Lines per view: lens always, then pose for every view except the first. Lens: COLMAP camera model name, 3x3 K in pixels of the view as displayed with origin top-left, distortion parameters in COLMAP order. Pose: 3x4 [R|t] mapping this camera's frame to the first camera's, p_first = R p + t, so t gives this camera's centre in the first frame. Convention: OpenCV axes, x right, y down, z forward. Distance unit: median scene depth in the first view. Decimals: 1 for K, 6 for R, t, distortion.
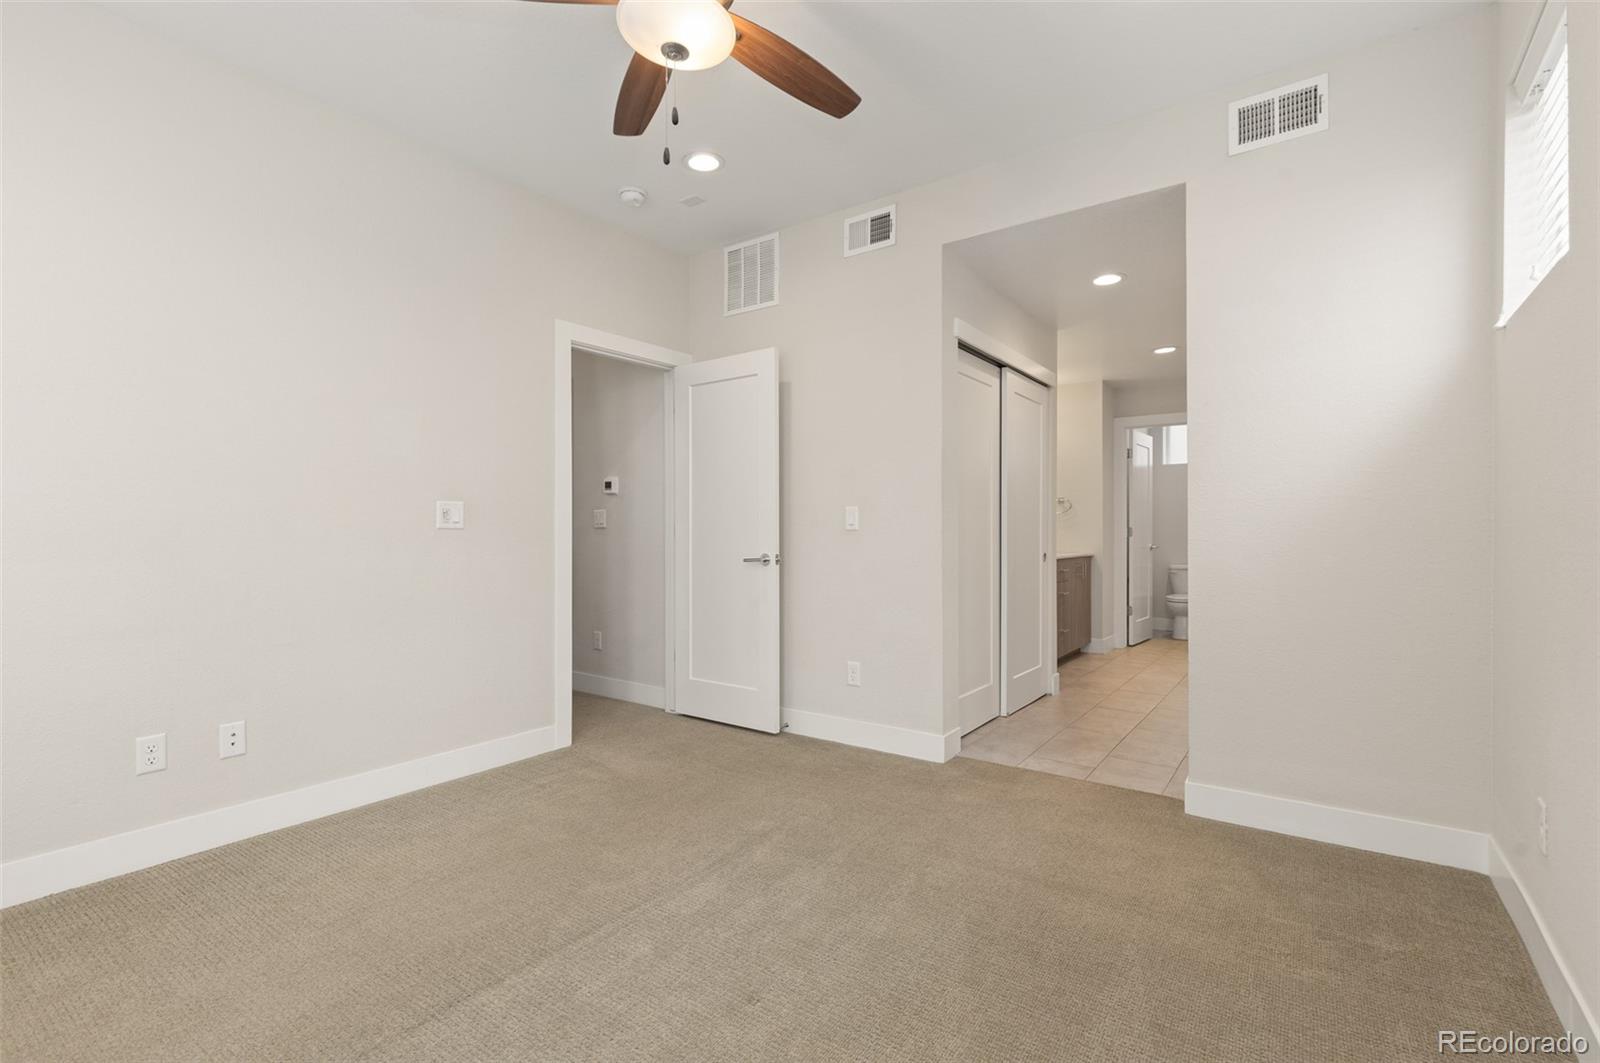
lens RADIAL K [[721.9, 0, 788.3], [0, 721.9, 527.0], [0, 0, 1]] dist [0.010524, -0.000673]
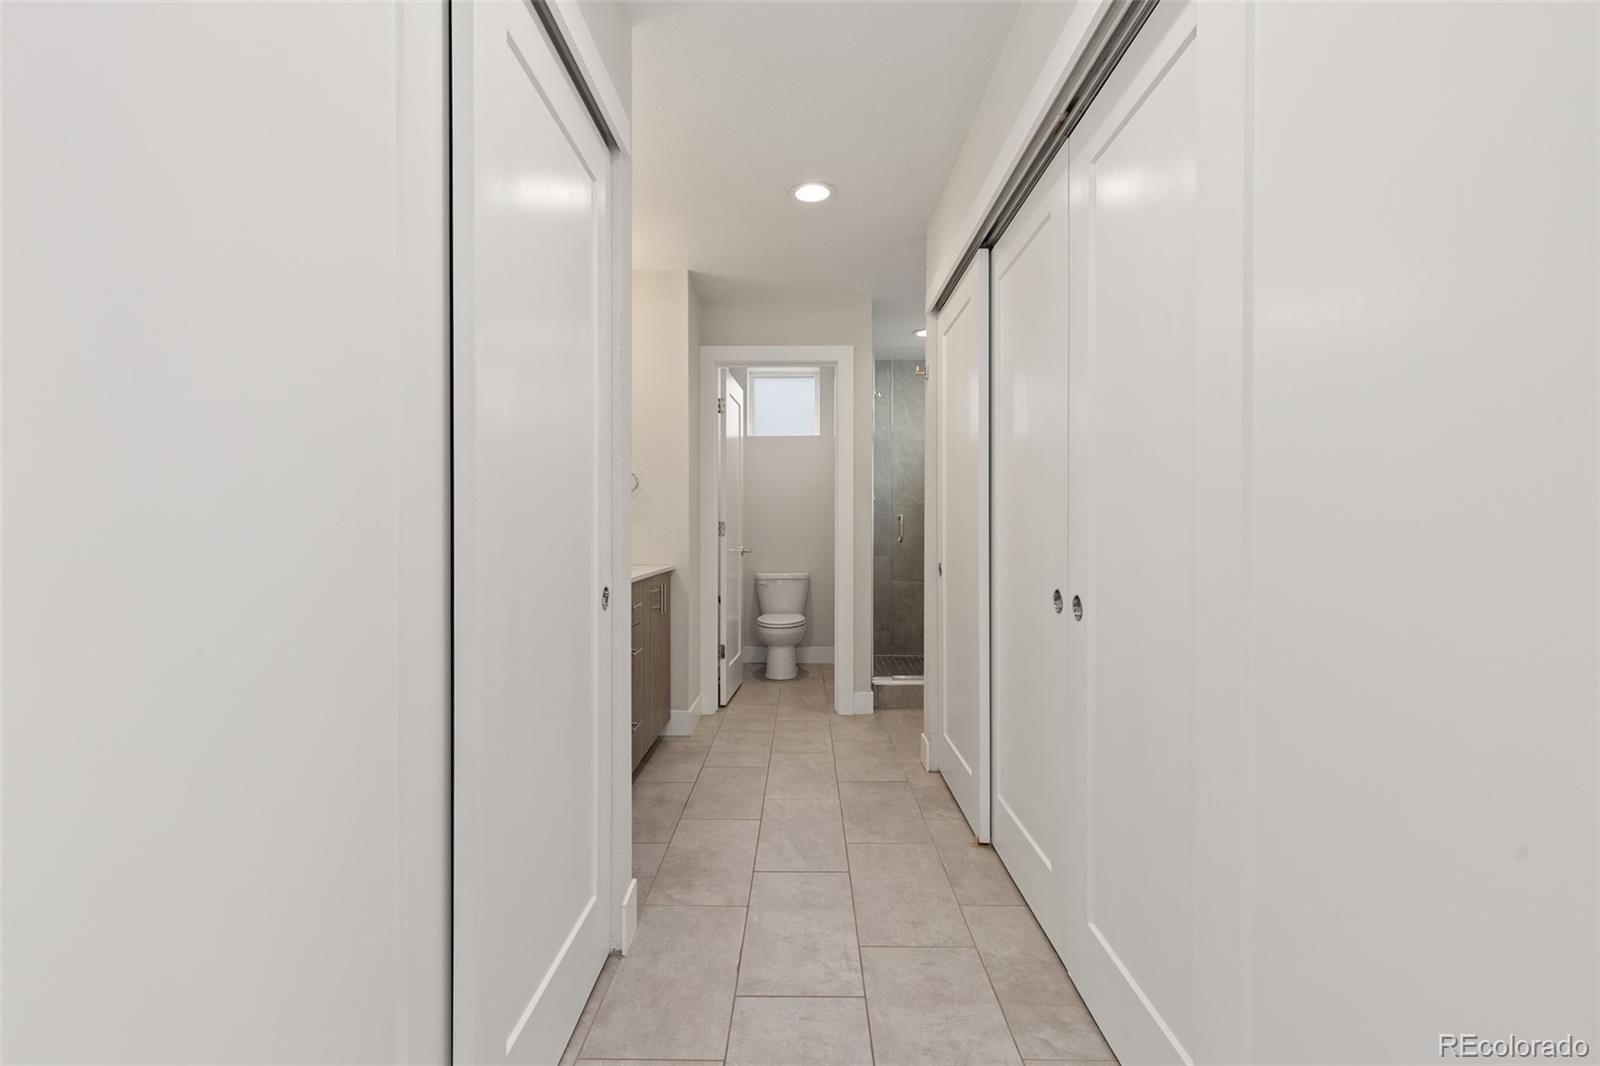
lens RADIAL K [[721.9, 0, 797.4], [0, 721.9, 529.4], [0, 0, 1]] dist [0.010524, -0.000673]
pose [[0.805941, -0.003457, 0.591986, 0.148887], [0.000128, 0.999984, 0.005666, 0.003767], [-0.591996, -0.004491, 0.805928, 0.448739]]
